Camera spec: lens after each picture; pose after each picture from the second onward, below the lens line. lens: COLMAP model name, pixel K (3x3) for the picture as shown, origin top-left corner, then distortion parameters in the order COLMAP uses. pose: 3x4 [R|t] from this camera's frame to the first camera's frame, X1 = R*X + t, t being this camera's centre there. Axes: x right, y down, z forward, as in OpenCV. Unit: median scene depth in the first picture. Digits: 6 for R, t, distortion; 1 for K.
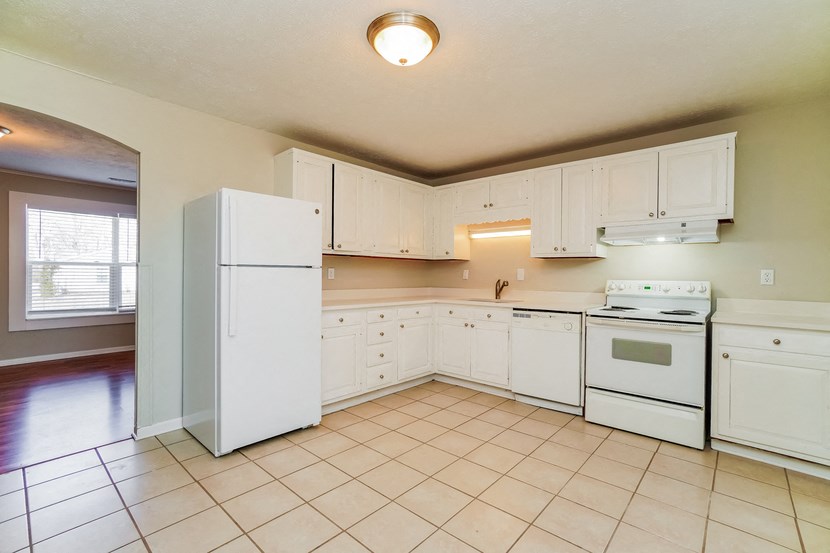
lens RADIAL K [[358.5, 0, 404.5], [0, 358.5, 273.1], [0, 0, 1]] dist [-0.048689, 0.021086]
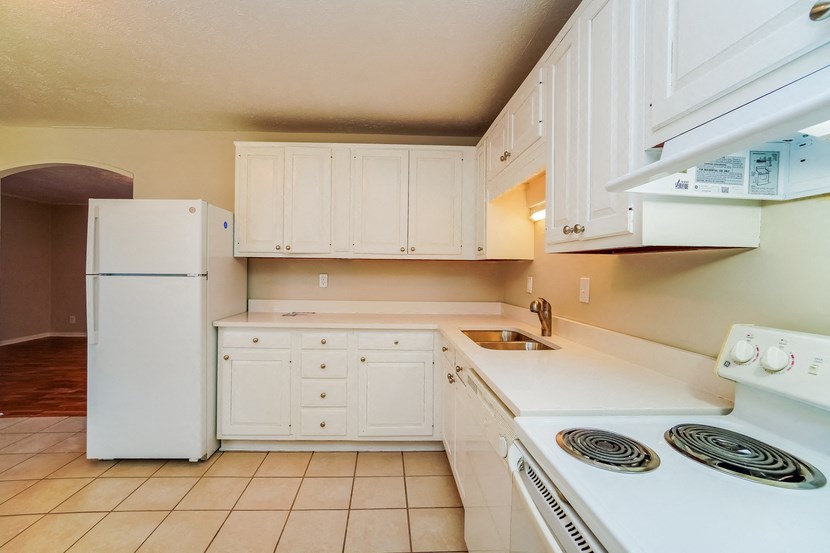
lens RADIAL K [[358.5, 0, 404.5], [0, 358.5, 273.1], [0, 0, 1]] dist [-0.048689, 0.021086]
pose [[0.724713, 0.005025, -0.689033, 0.596114], [-0.003868, 0.999987, 0.003224, -0.023588], [0.689040, 0.000329, 0.724723, 0.635650]]
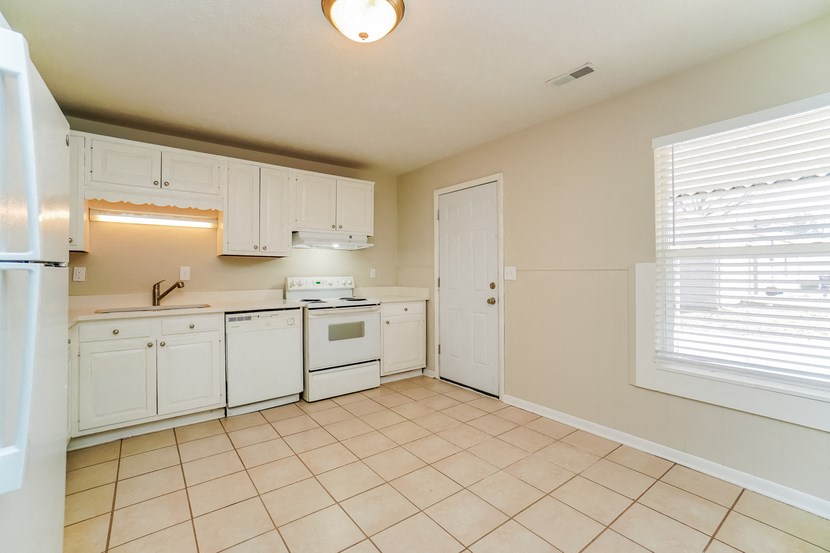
lens RADIAL K [[358.5, 0, 404.5], [0, 358.5, 273.1], [0, 0, 1]] dist [-0.048689, 0.021086]
pose [[0.198576, -0.009749, 0.980037, -0.482643], [0.002806, 0.999952, 0.009379, -0.004330], [-0.980081, 0.000888, 0.198594, 0.424861]]
